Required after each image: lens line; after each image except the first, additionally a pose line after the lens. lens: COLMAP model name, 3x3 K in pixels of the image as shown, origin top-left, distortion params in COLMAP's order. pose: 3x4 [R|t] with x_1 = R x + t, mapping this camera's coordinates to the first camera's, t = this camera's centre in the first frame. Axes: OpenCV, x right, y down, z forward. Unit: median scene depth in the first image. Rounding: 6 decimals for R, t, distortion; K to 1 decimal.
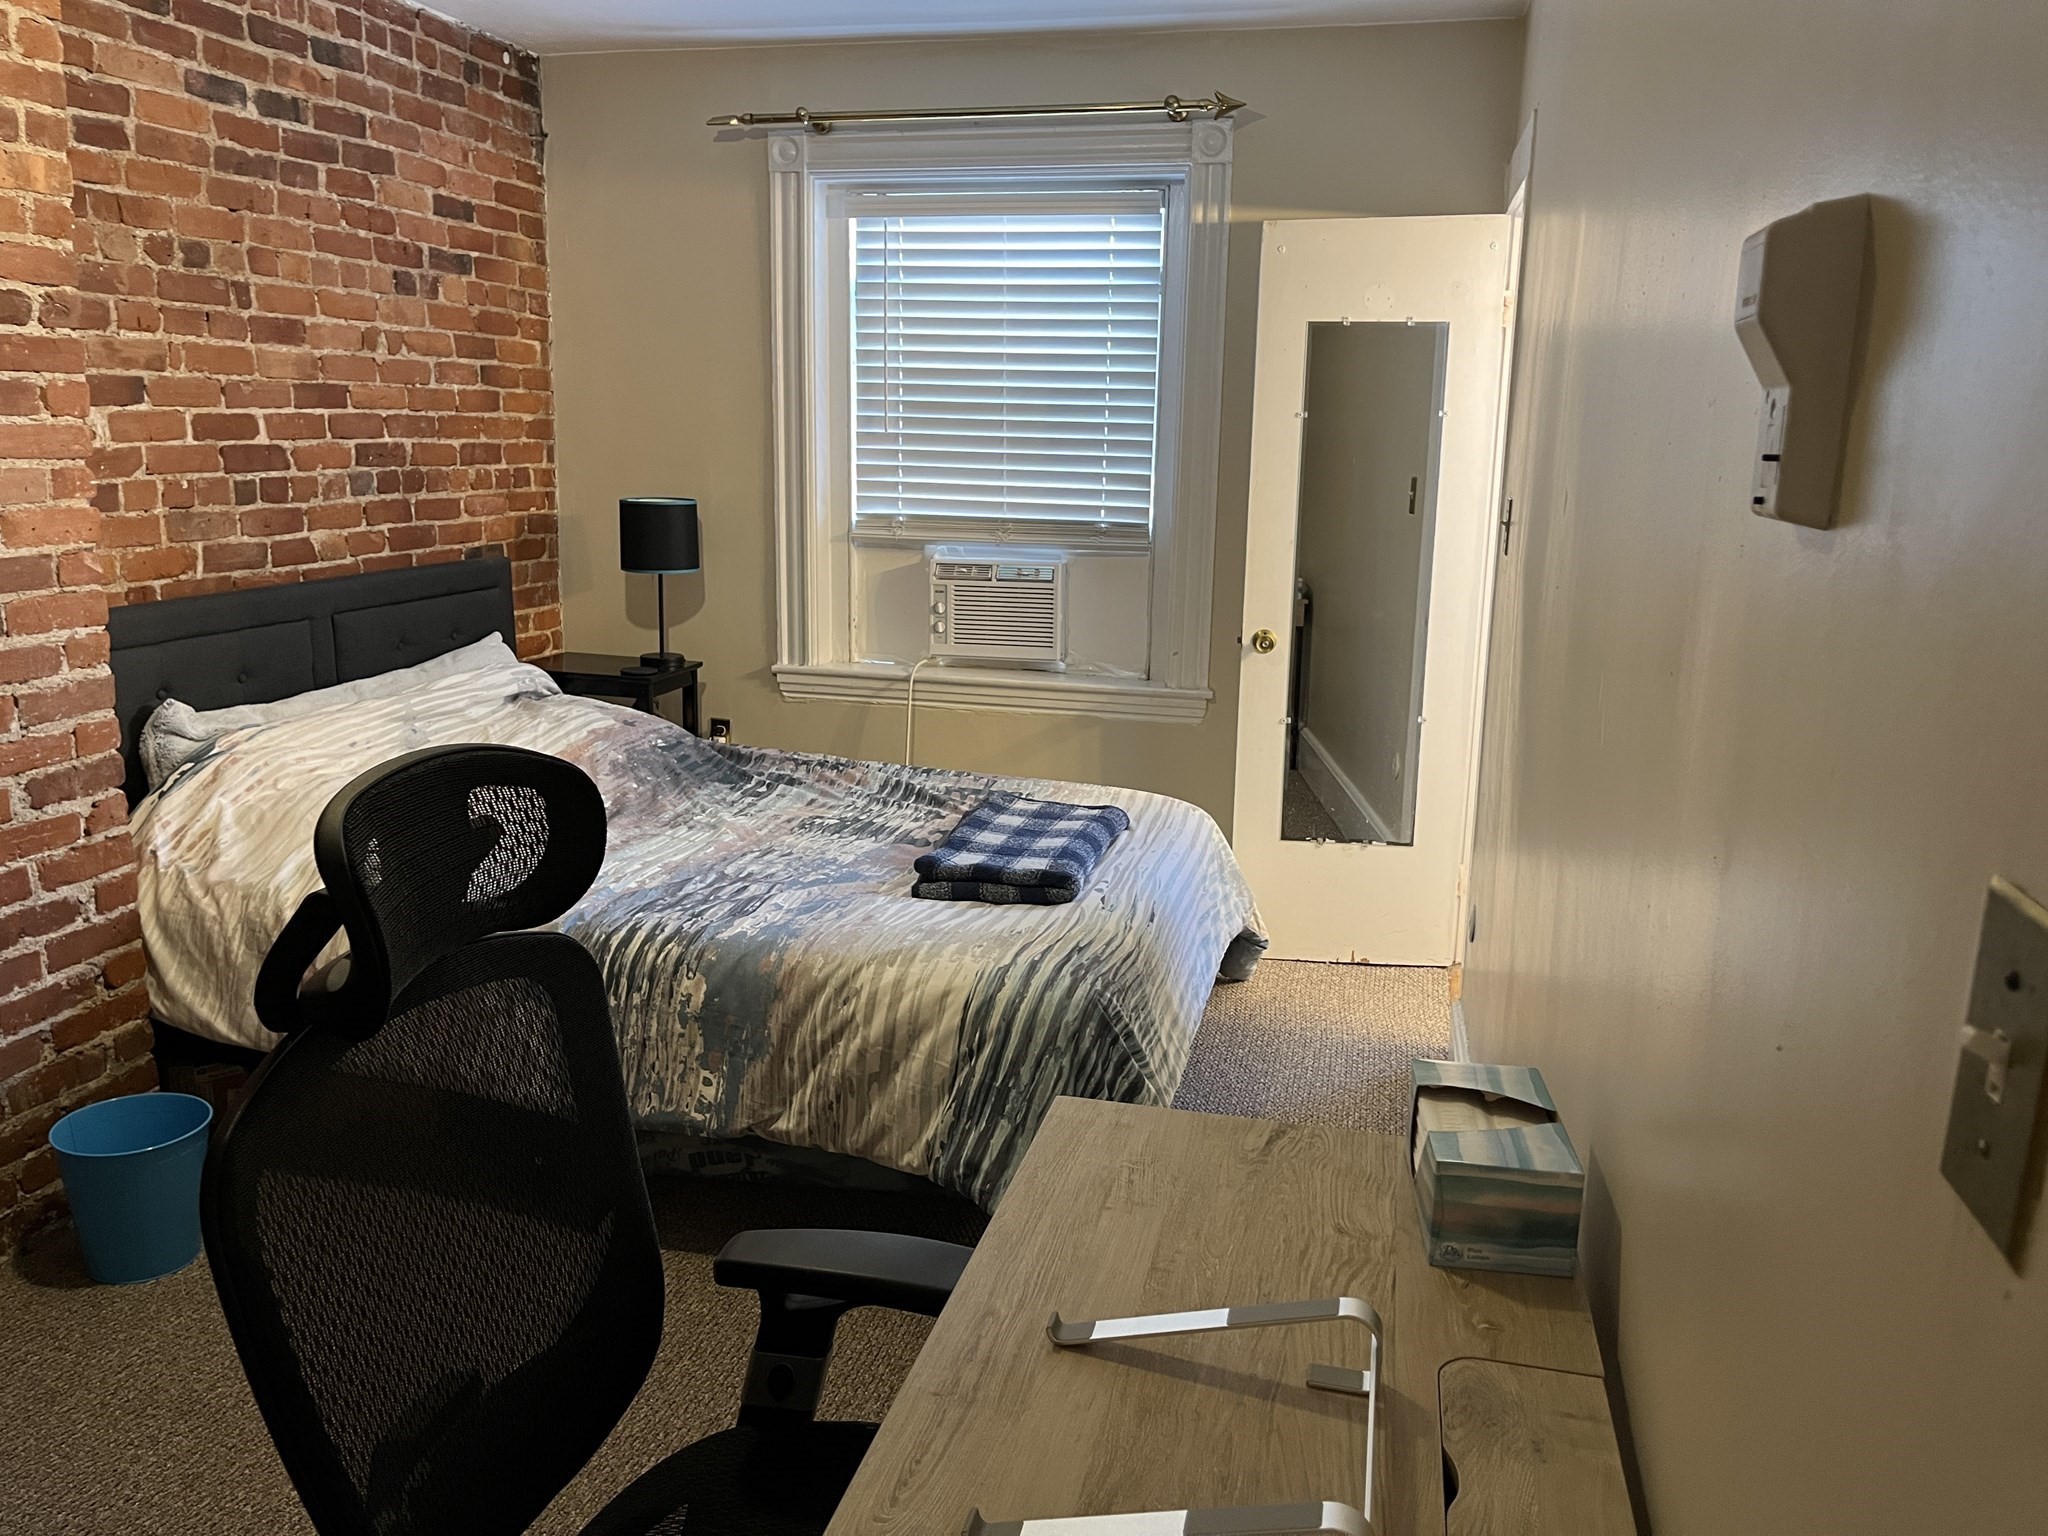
lens RADIAL K [[1553.0, 0, 1017.3], [0, 1553.0, 759.4], [0, 0, 1]] dist [0.066610, -0.089940]
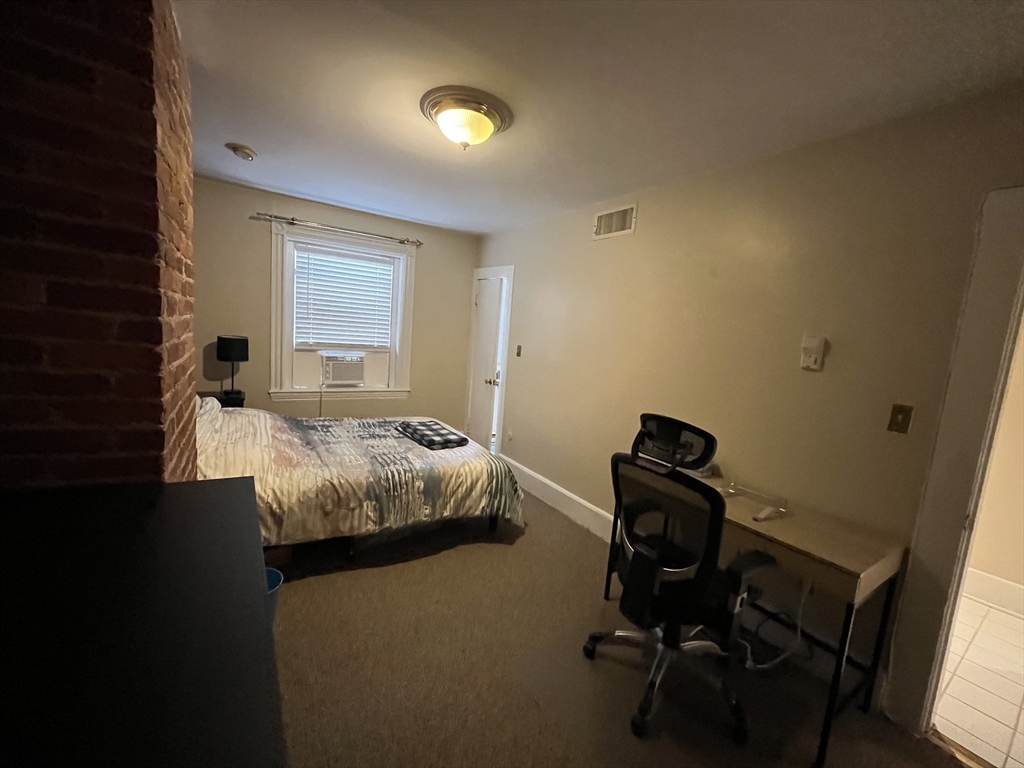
lens RADIAL K [[414.5, 0, 513.0], [0, 414.5, 381.7], [0, 0, 1]] dist [-0.000688, -0.000013]
pose [[0.683883, -0.058580, 0.727236, -0.736783], [0.083073, 0.996541, 0.002152, -0.070856], [-0.724846, 0.058942, 0.686384, 0.178811]]
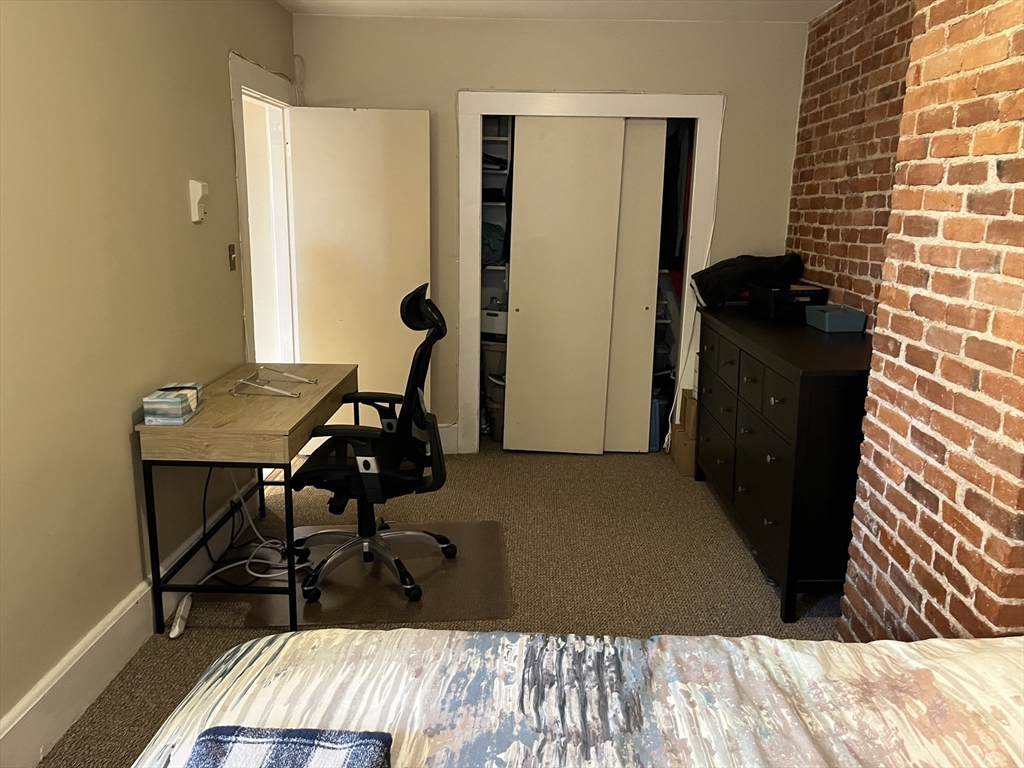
lens RADIAL K [[776.5, 0, 516.6], [0, 776.5, 377.7], [0, 0, 1]] dist [0.066610, -0.089940]
pose [[-0.974726, 0.002696, -0.223385, -0.042174], [-0.089026, 0.912412, 0.399472, -0.338244], [0.204897, 0.409263, -0.889112, 1.509068]]
